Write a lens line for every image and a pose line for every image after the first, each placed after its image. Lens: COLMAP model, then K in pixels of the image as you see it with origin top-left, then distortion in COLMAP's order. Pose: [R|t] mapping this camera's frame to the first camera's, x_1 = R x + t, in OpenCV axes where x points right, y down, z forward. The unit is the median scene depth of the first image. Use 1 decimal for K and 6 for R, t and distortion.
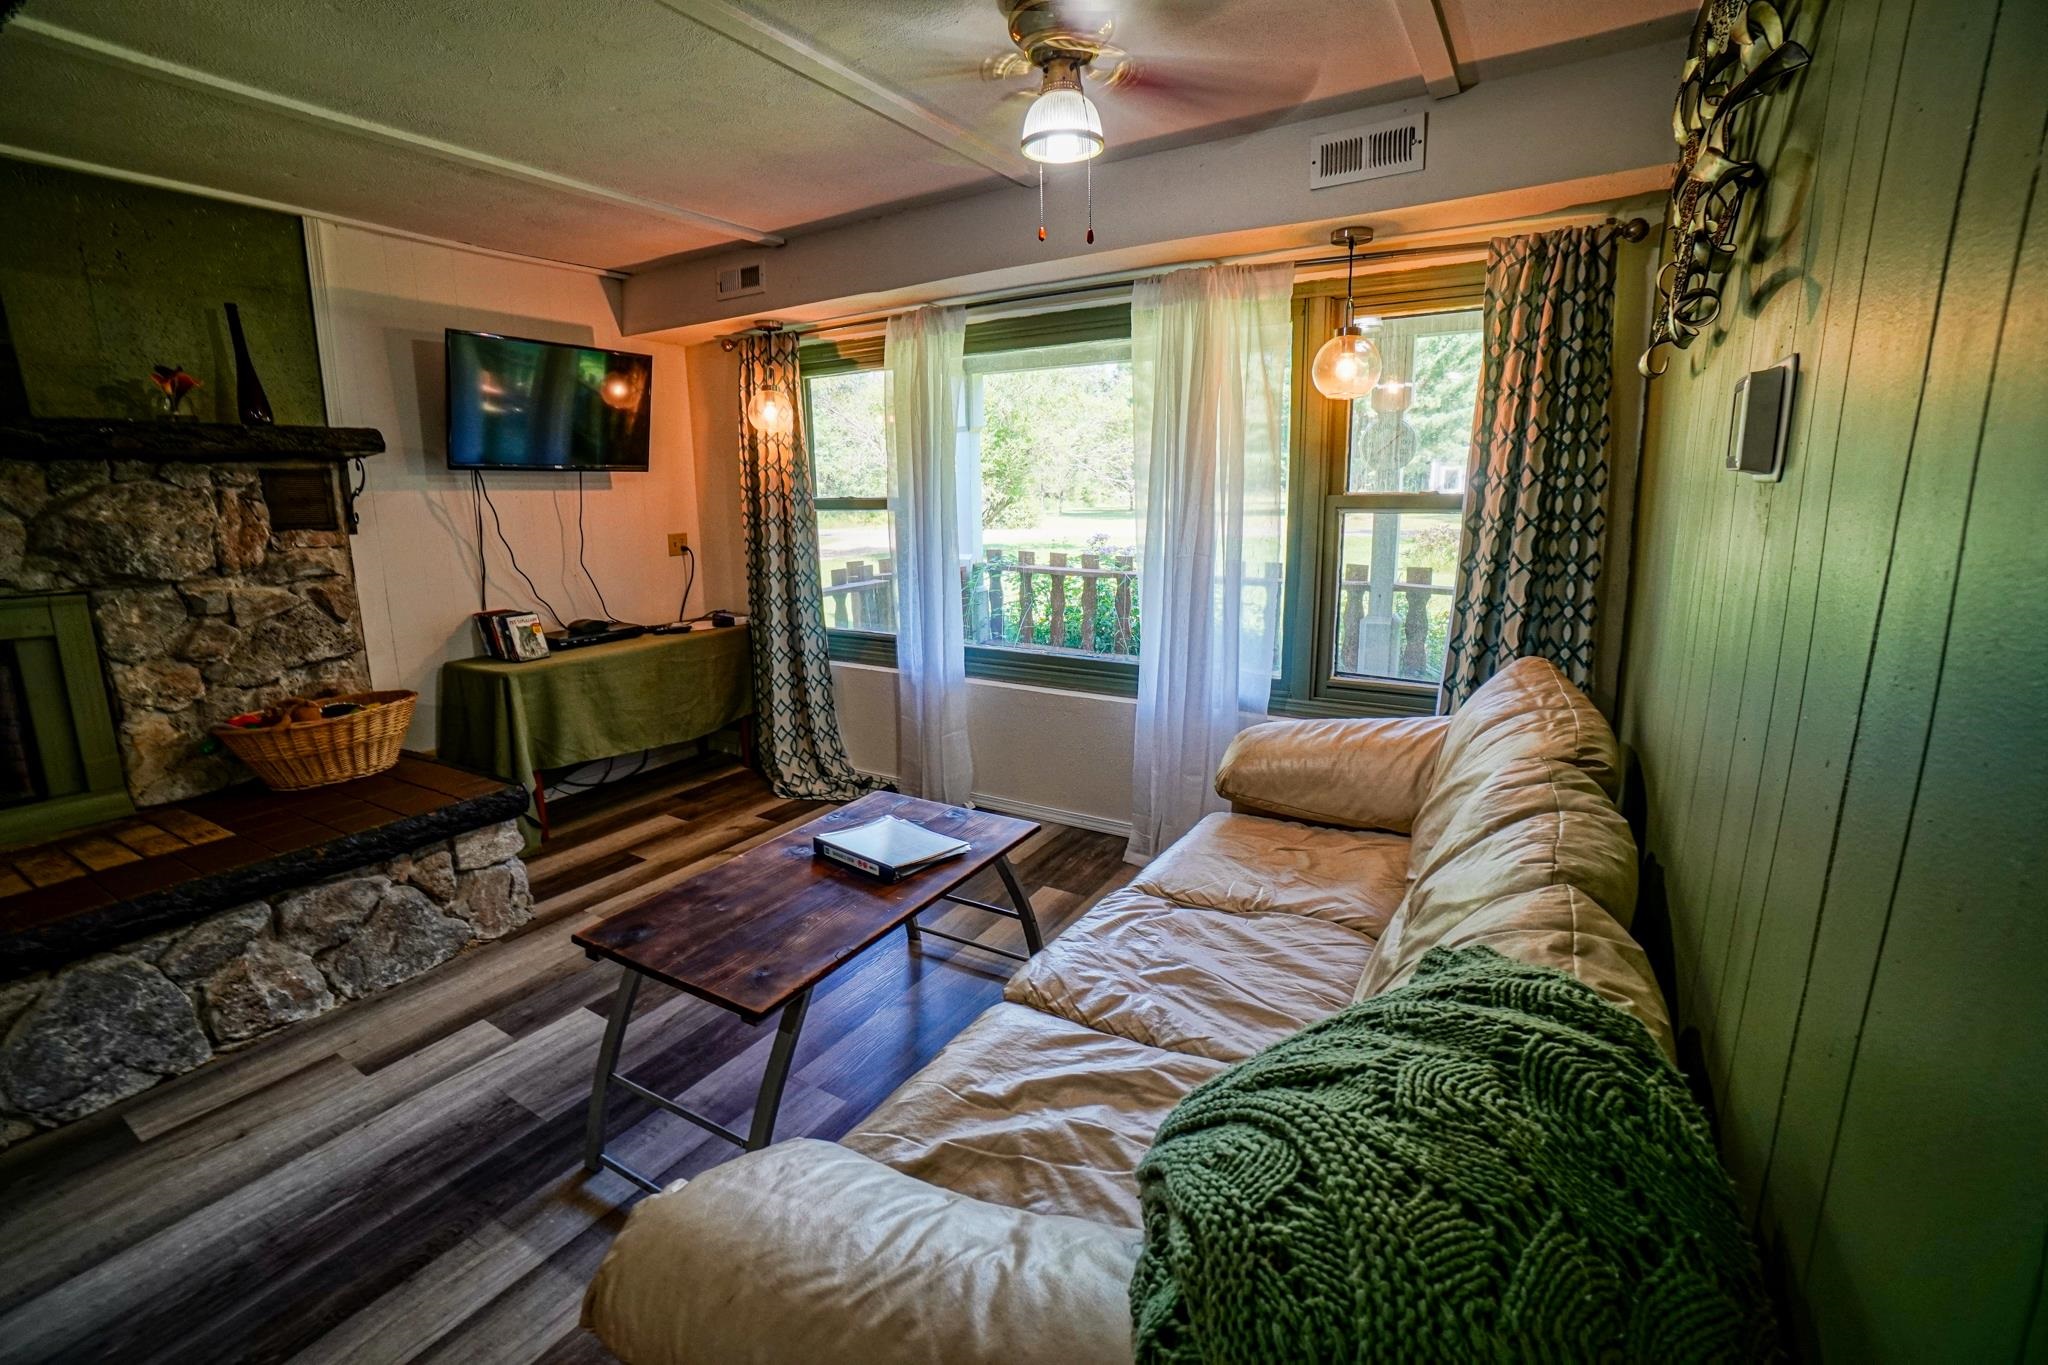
lens RADIAL K [[902.2, 0, 1006.2], [0, 902.2, 665.0], [0, 0, 1]] dist [-0.065724, 0.023809]
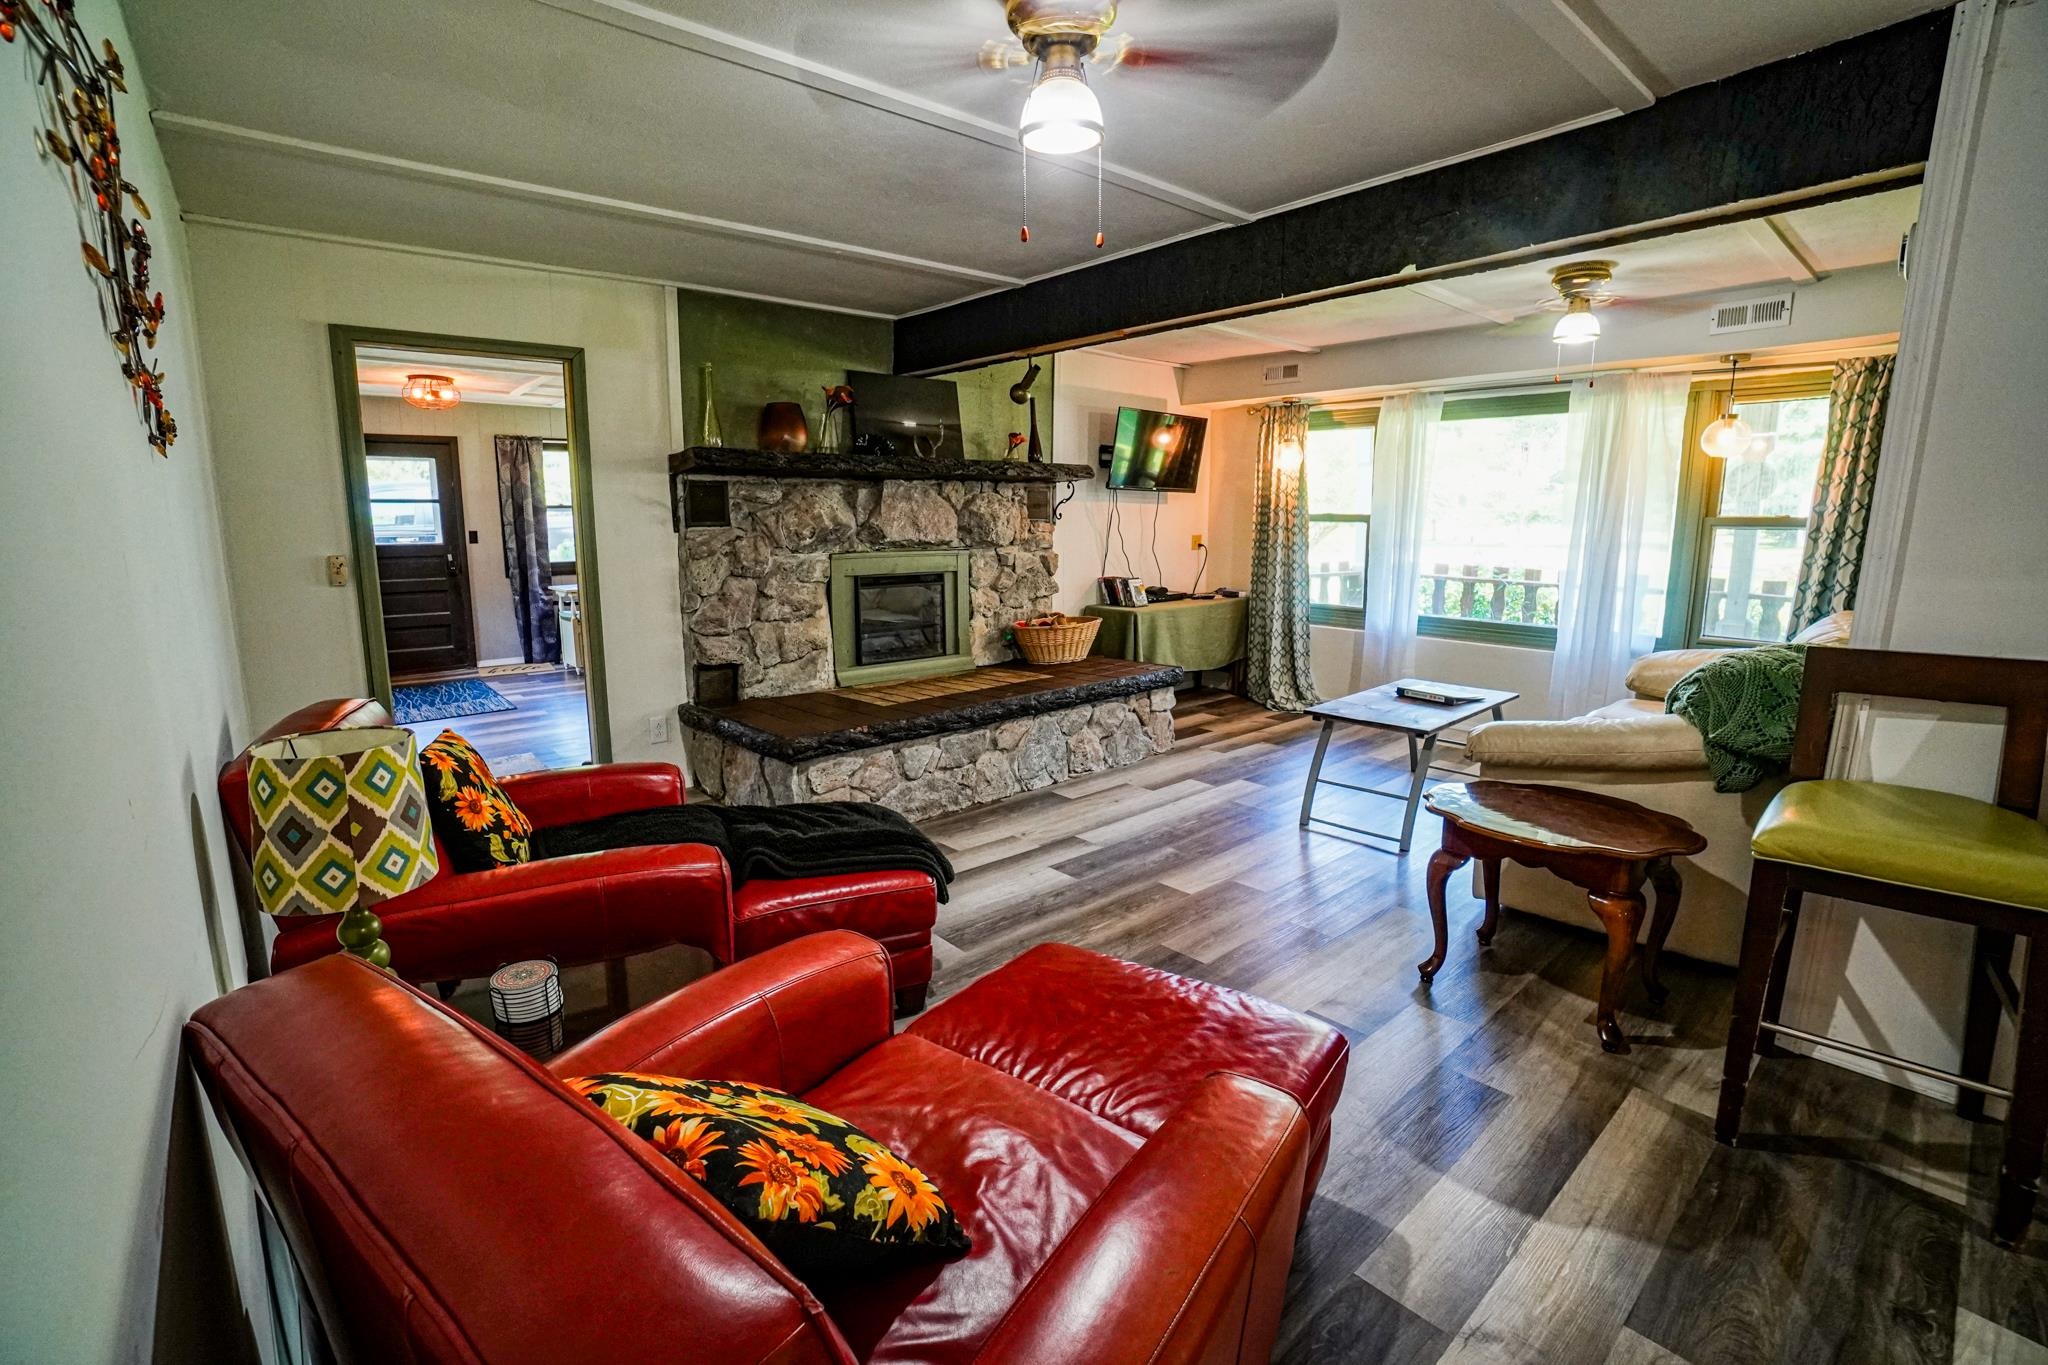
lens RADIAL K [[902.2, 0, 1006.2], [0, 902.2, 665.0], [0, 0, 1]] dist [-0.065724, 0.023809]
pose [[0.956448, 0.062504, -0.285132, -0.348663], [-0.069885, 0.997430, -0.015775, 0.172317], [0.283413, 0.035015, 0.958358, -0.774285]]
